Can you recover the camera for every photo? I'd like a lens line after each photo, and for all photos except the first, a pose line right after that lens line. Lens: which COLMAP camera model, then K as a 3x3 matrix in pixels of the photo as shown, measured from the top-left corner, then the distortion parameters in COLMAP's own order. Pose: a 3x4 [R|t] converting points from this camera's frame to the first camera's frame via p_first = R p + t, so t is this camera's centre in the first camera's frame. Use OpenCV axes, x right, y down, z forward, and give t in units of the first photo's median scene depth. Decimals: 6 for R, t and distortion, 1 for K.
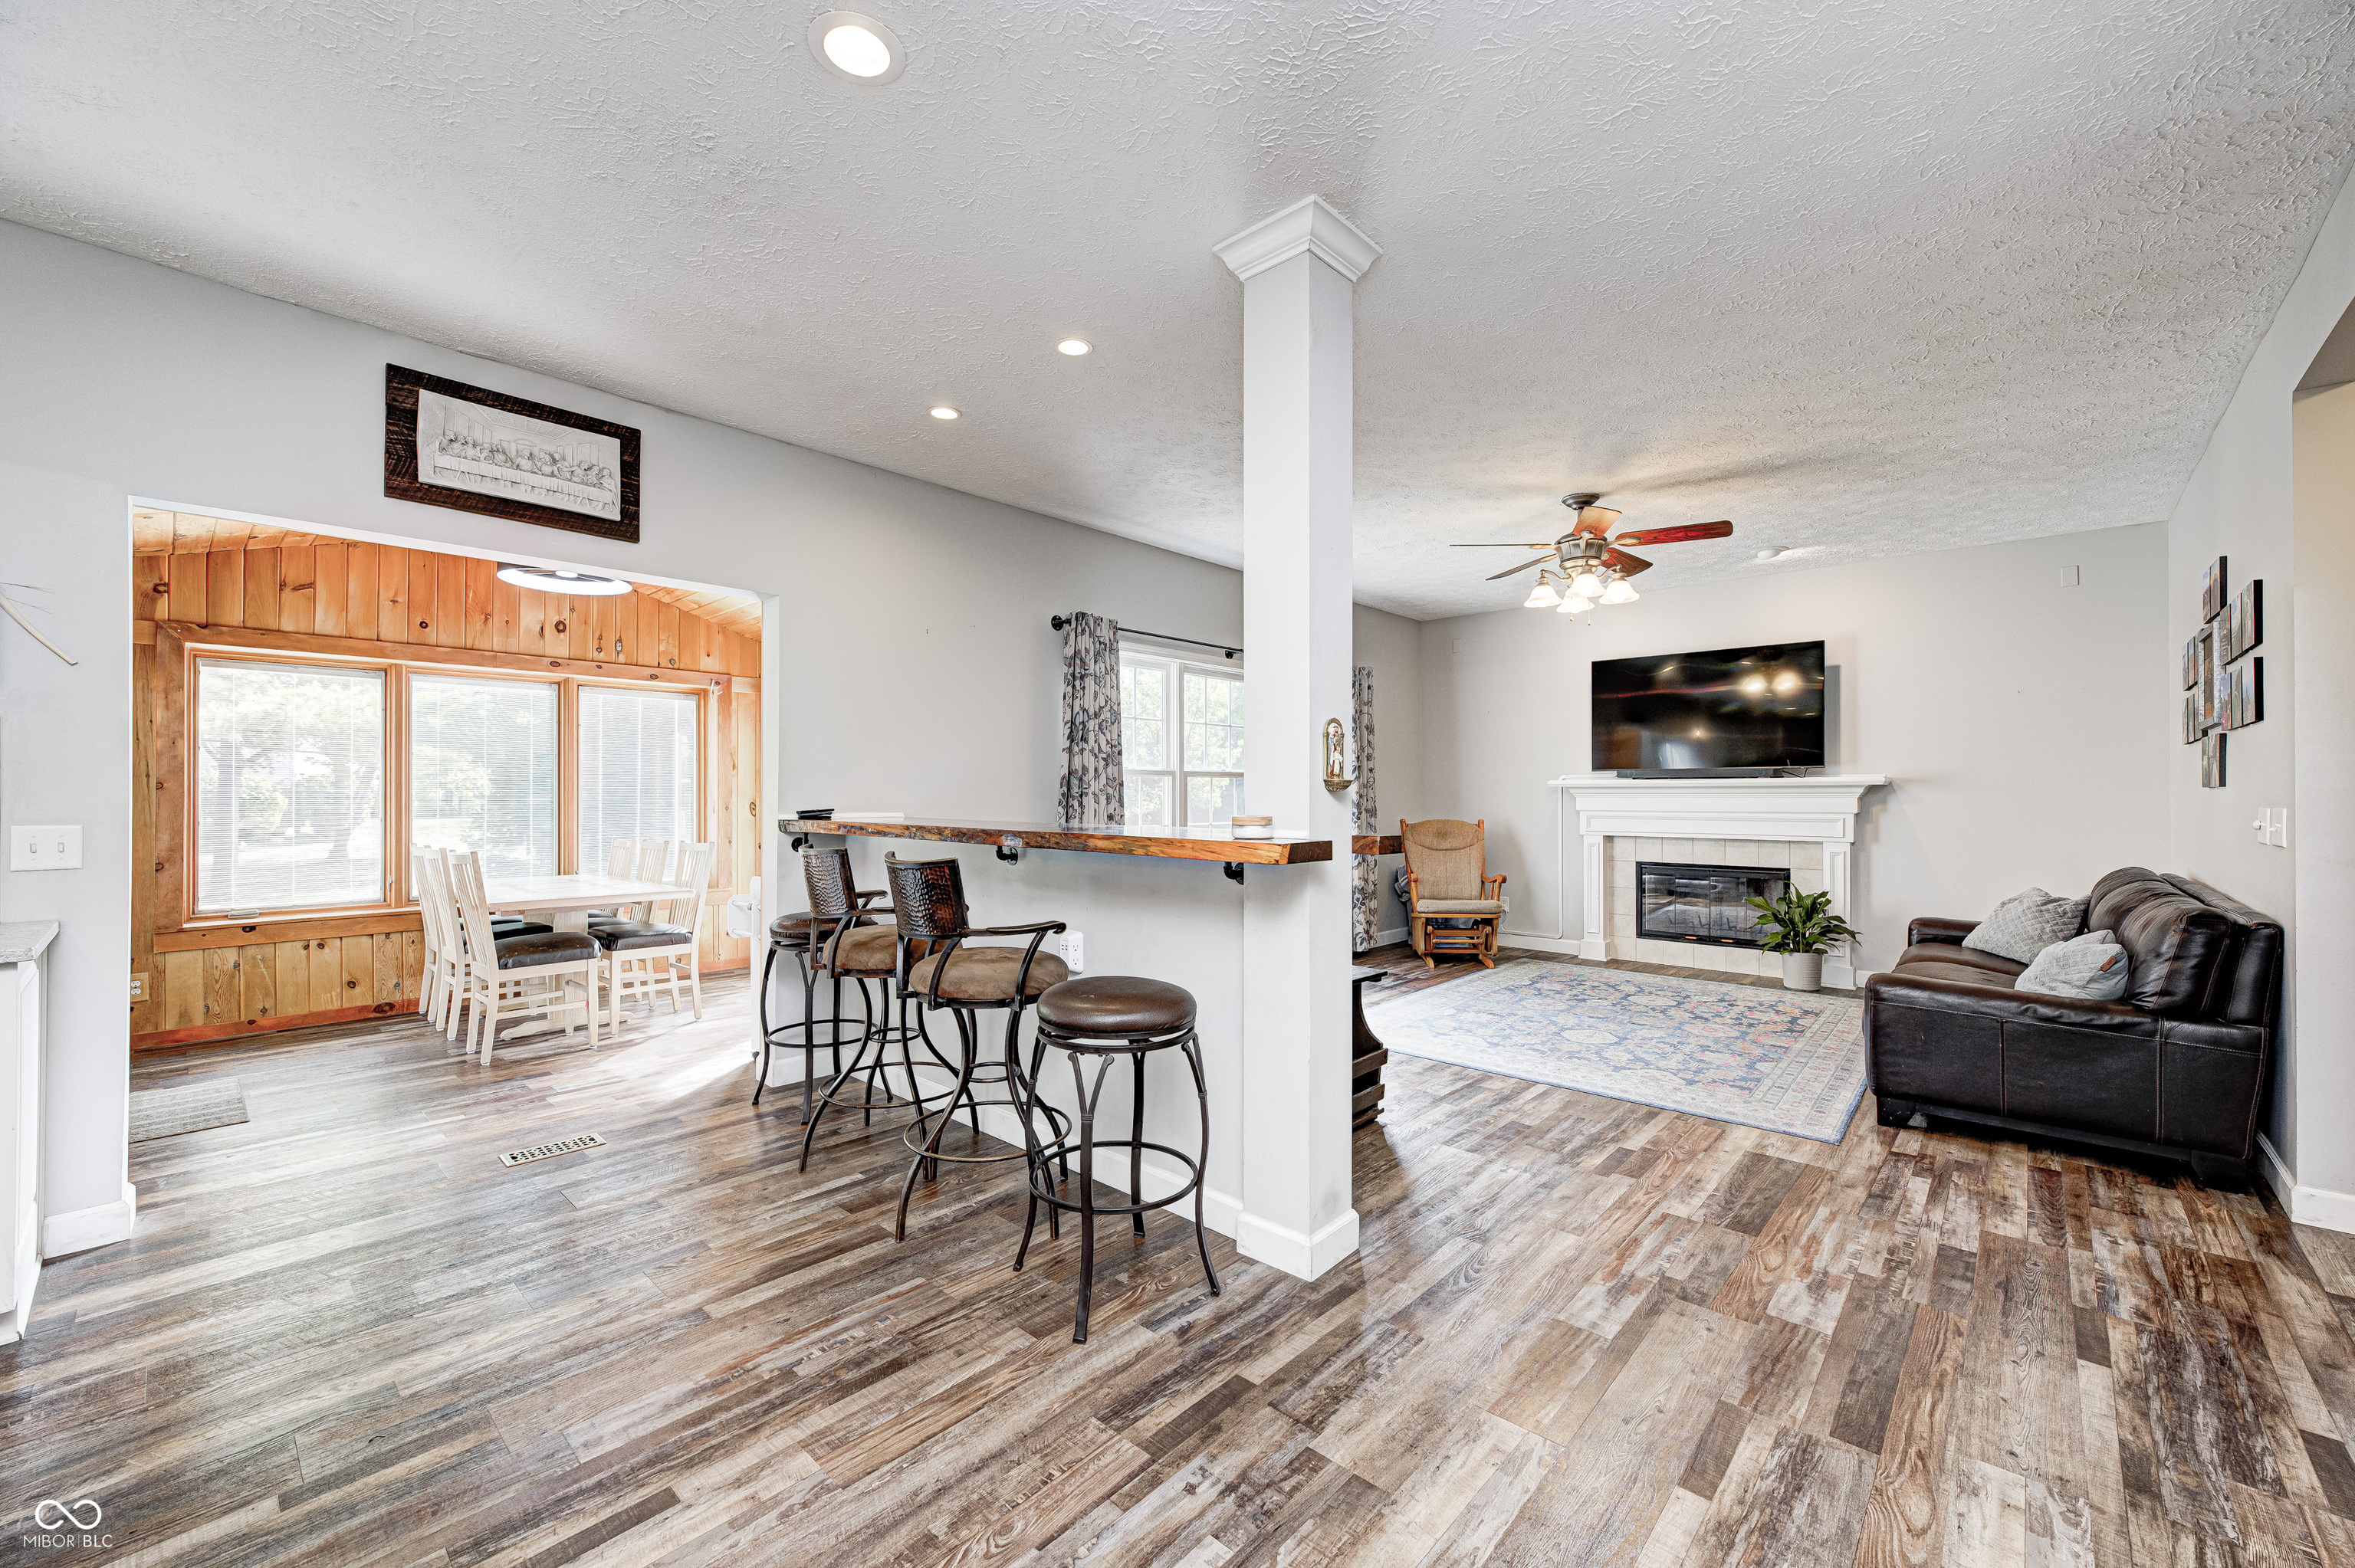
lens RADIAL K [[927.7, 0, 1177.5], [0, 927.7, 784.0], [0, 0, 1]] dist [-0.000946, 0.000075]
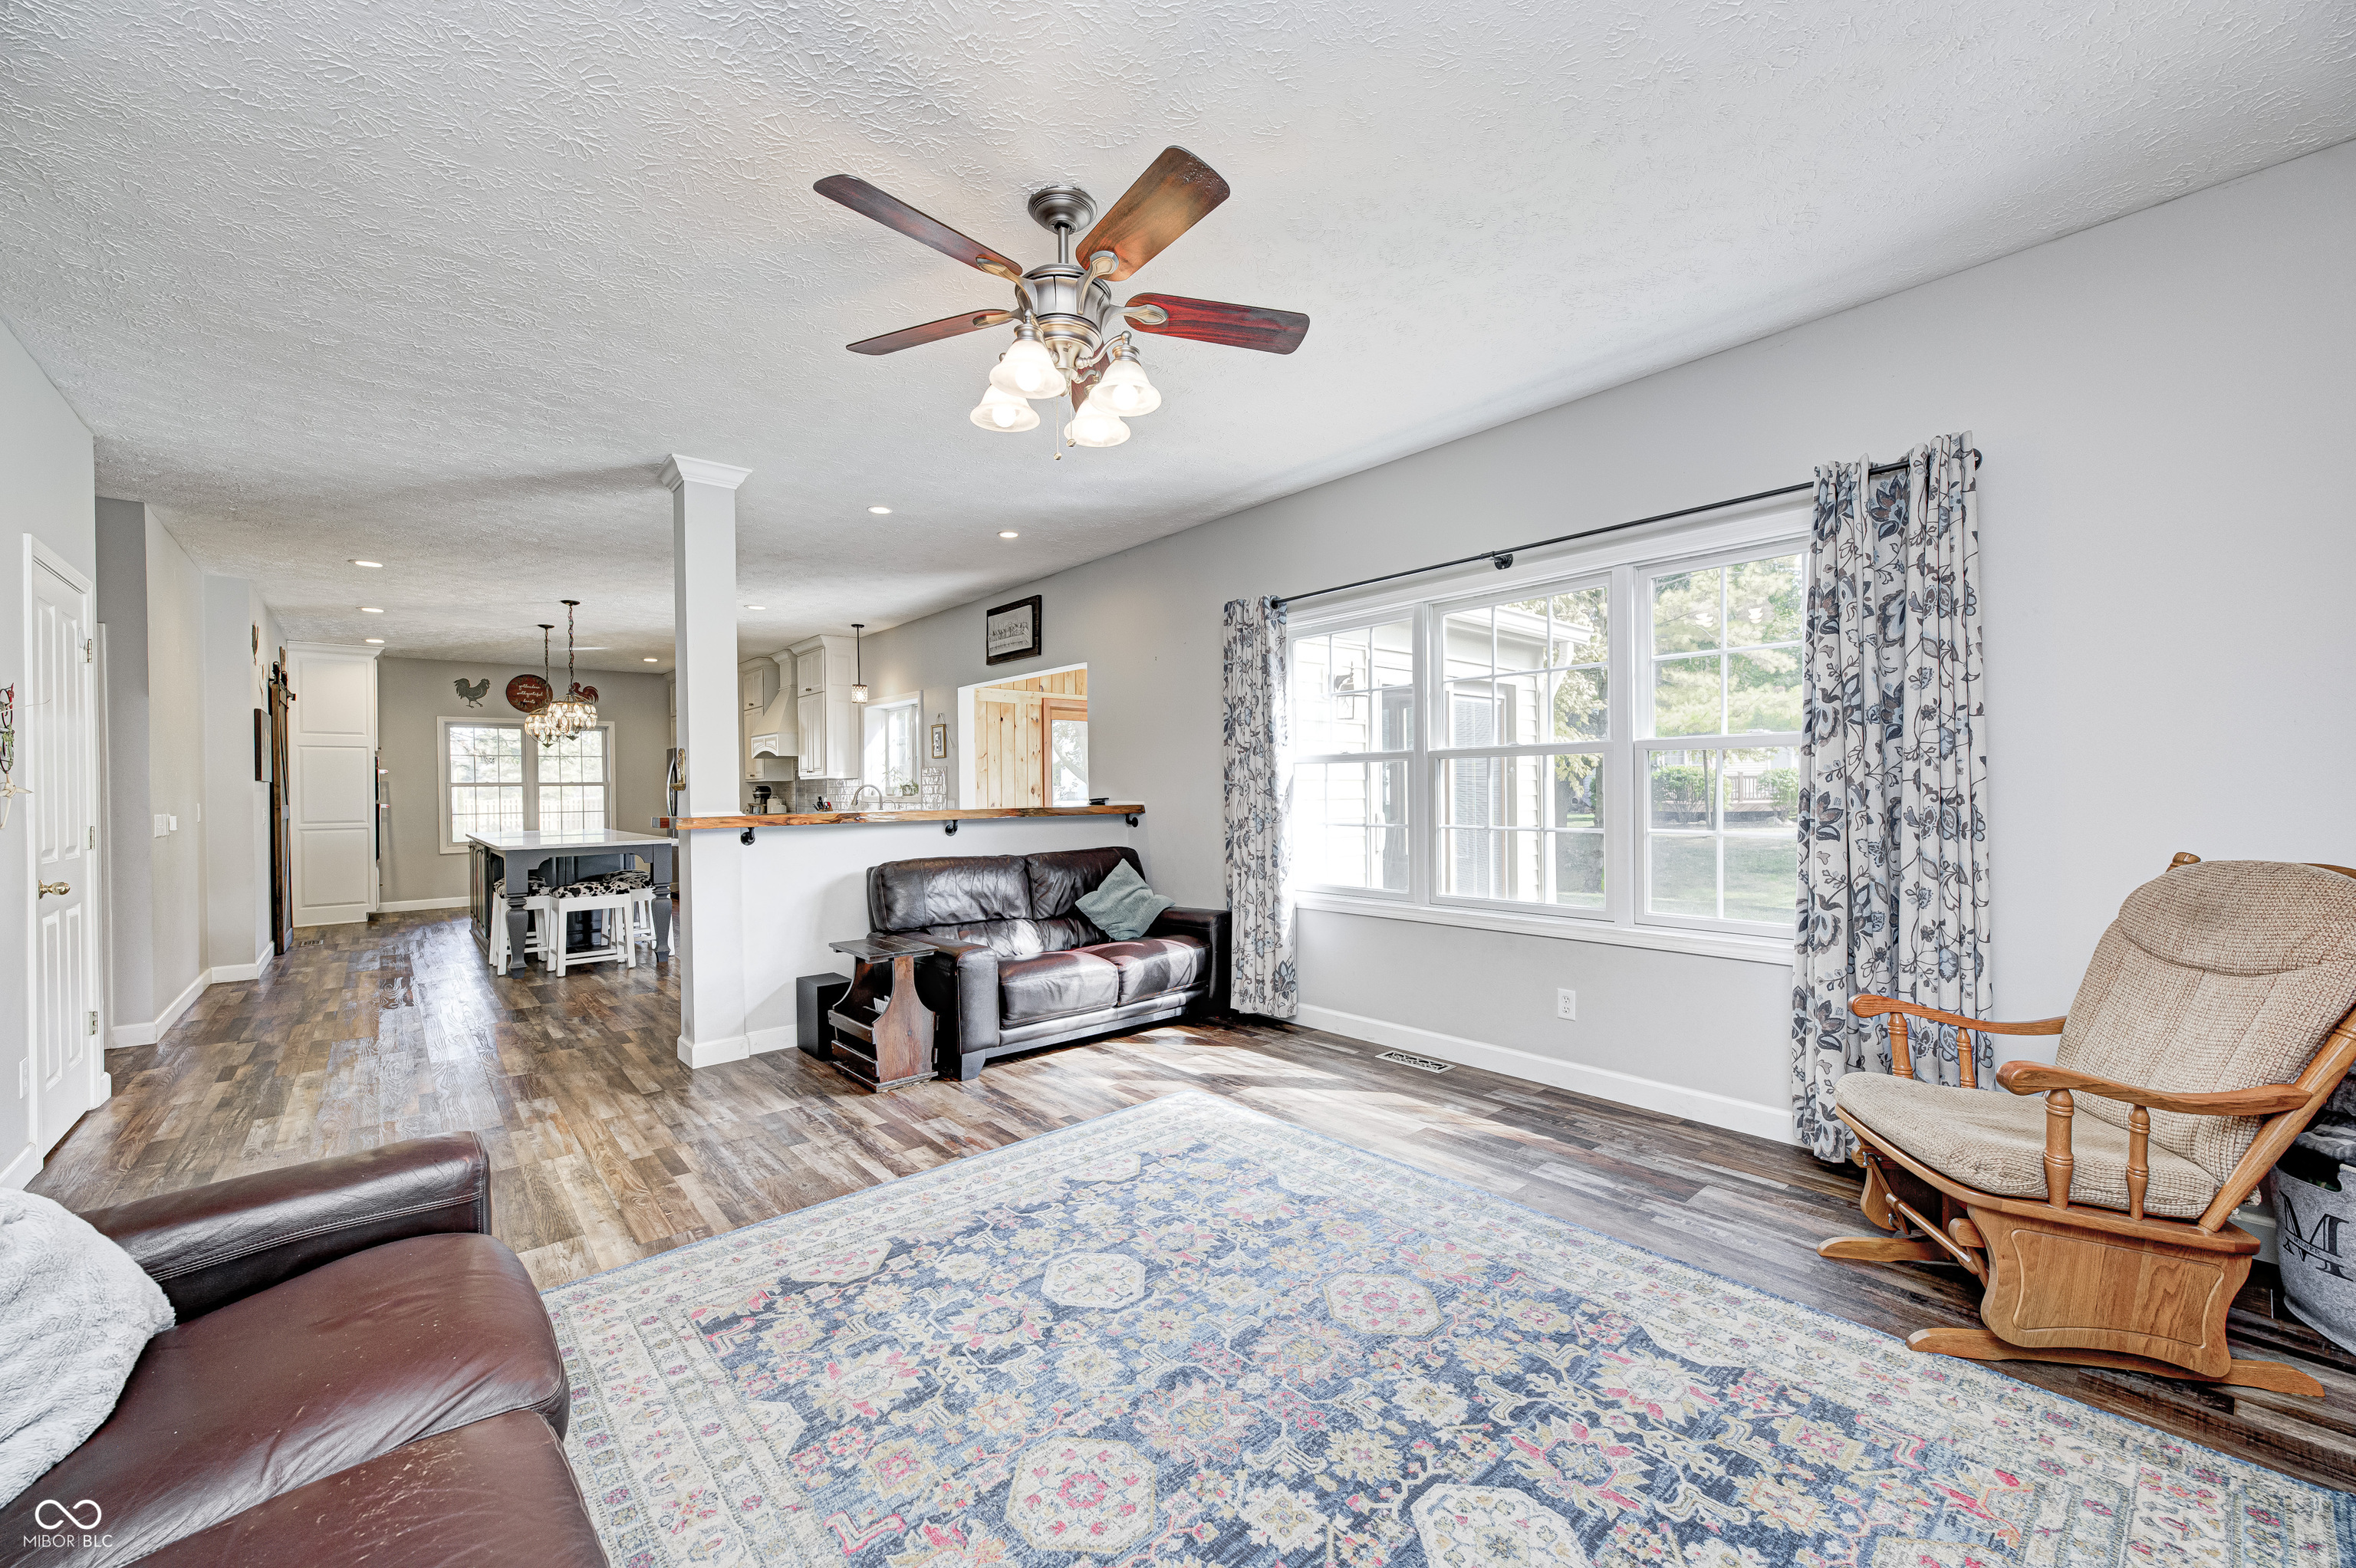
lens RADIAL K [[928.1, 0, 1178.0], [0, 928.1, 784.0], [0, 0, 1]] dist [-0.000946, 0.000075]
pose [[-0.118893, -0.003215, -0.992902, 0.732005], [0.023431, 0.999707, -0.006043, 0.011072], [0.992631, -0.023984, -0.118783, 0.874390]]
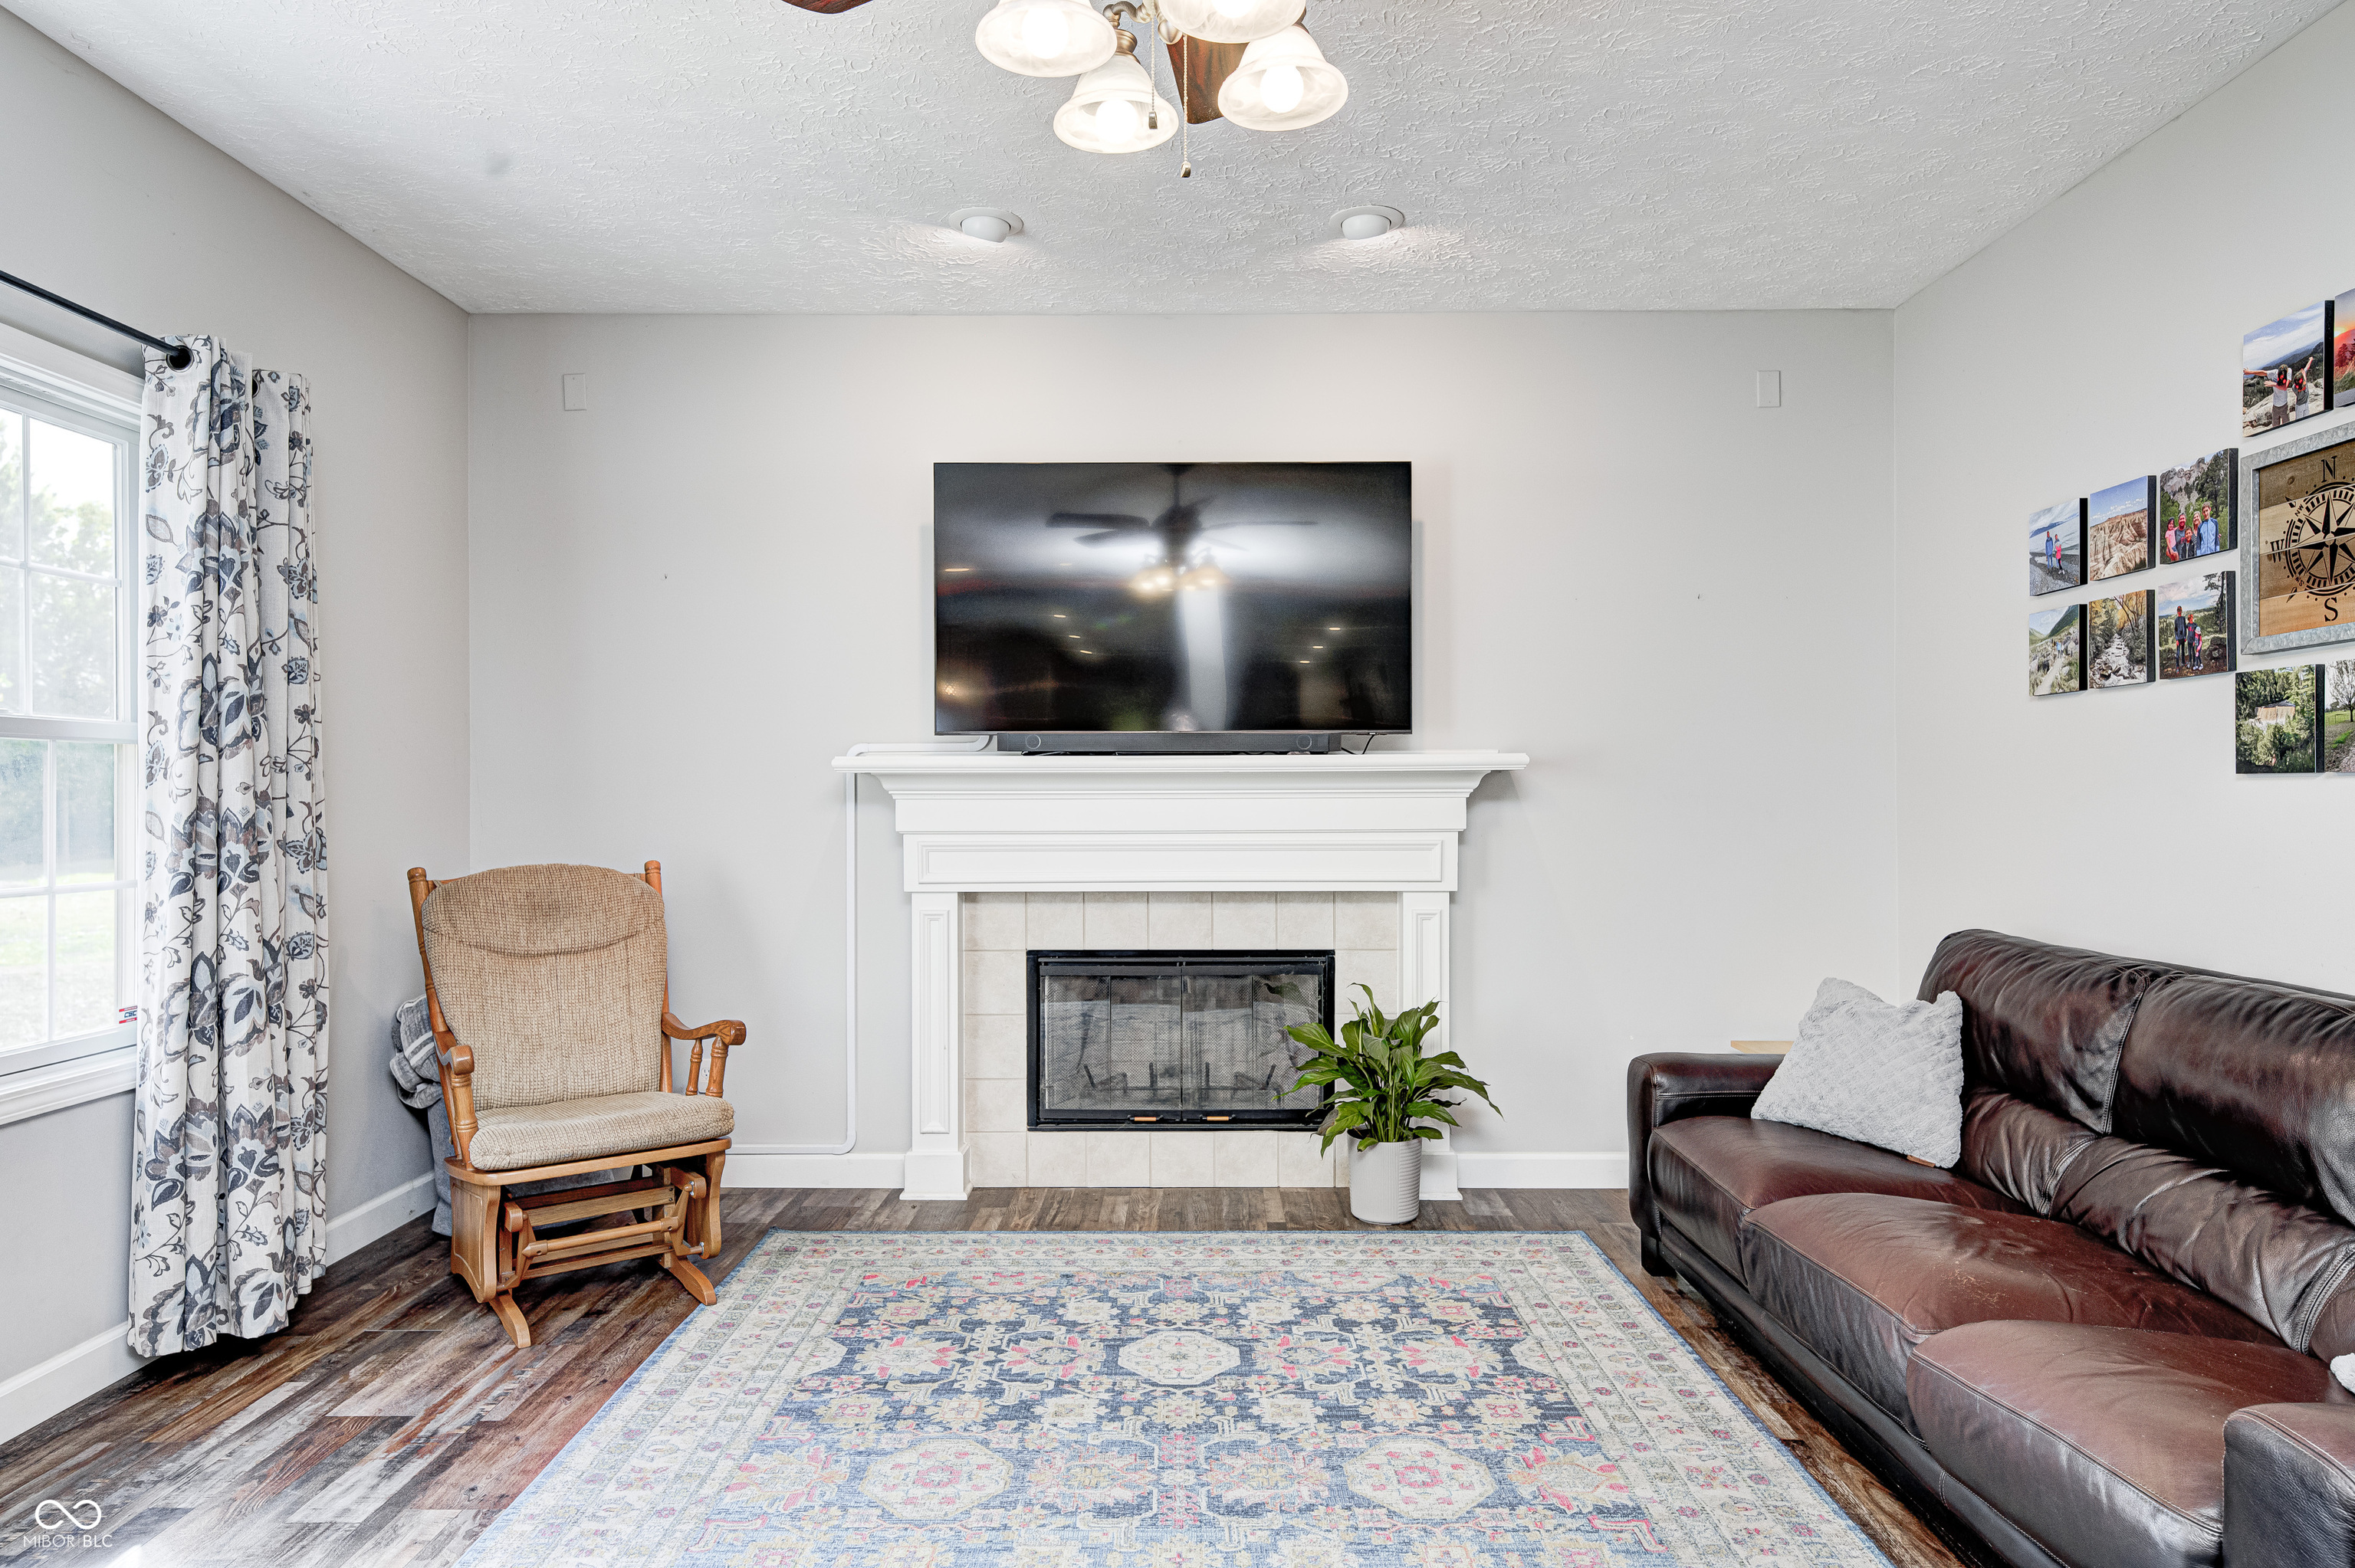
lens RADIAL K [[1443.1, 0, 1177.5], [0, 1443.1, 784.0], [0, 0, 1]] dist [0.030062, 0.002074]
pose [[0.743784, 0.002572, 0.668415, 0.119902], [-0.005323, 0.999984, 0.002075, 0.006800], [-0.668398, -0.005101, 0.743786, 0.534860]]
